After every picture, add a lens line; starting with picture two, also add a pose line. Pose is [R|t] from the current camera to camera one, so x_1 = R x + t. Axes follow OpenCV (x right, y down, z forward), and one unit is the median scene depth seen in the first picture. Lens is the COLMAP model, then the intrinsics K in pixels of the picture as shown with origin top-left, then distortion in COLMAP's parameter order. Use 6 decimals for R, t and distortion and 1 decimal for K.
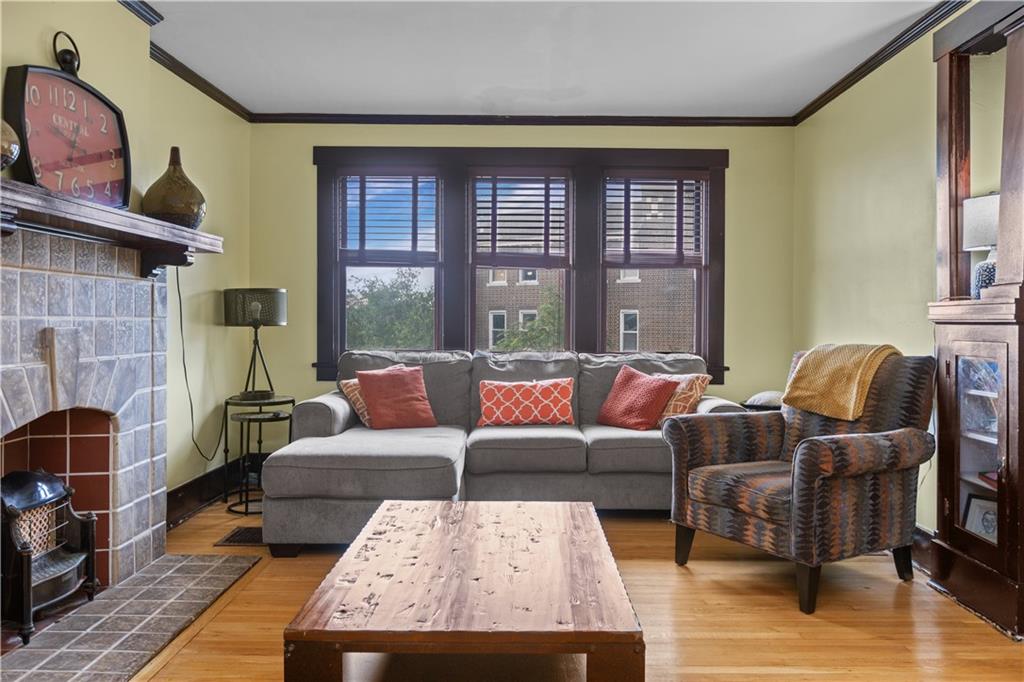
lens RADIAL K [[825.9, 0, 513.8], [0, 825.9, 322.5], [0, 0, 1]] dist [0.000184, 0.001011]
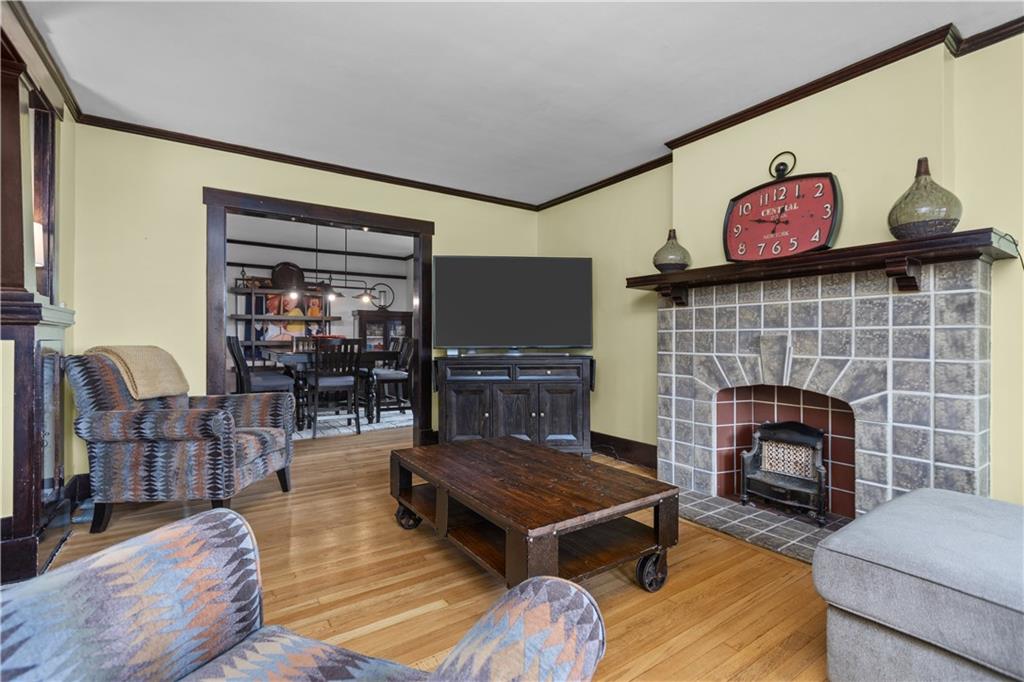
lens RADIAL K [[462.7, 0, 512.0], [0, 462.7, 341.0], [0, 0, 1]] dist [-0.001002, -0.000246]
pose [[-0.821816, -0.004834, -0.569732, 0.246720], [-0.008623, 0.999955, 0.003954, 0.011236], [0.569688, 0.008163, -0.821821, 0.886637]]
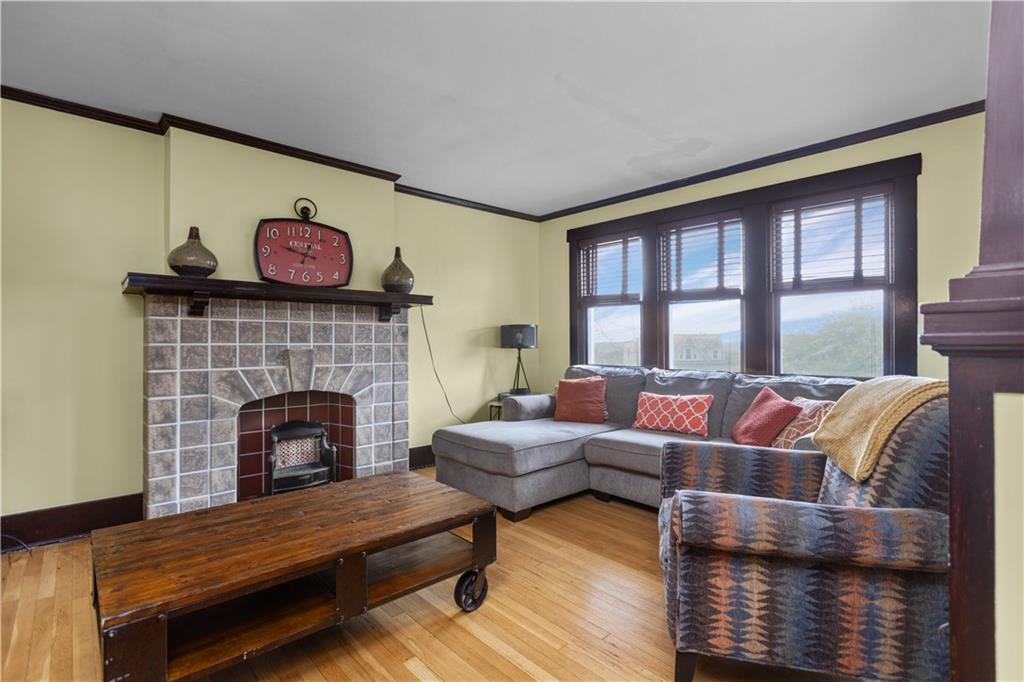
lens RADIAL K [[485.9, 0, 512.0], [0, 485.9, 341.0], [0, 0, 1]] dist [0.000590, 0.000093]
pose [[0.678703, -0.006022, -0.734388, 0.387503], [0.000431, 0.999969, -0.007802, -0.002298], [0.734413, 0.004978, 0.678685, 0.356970]]
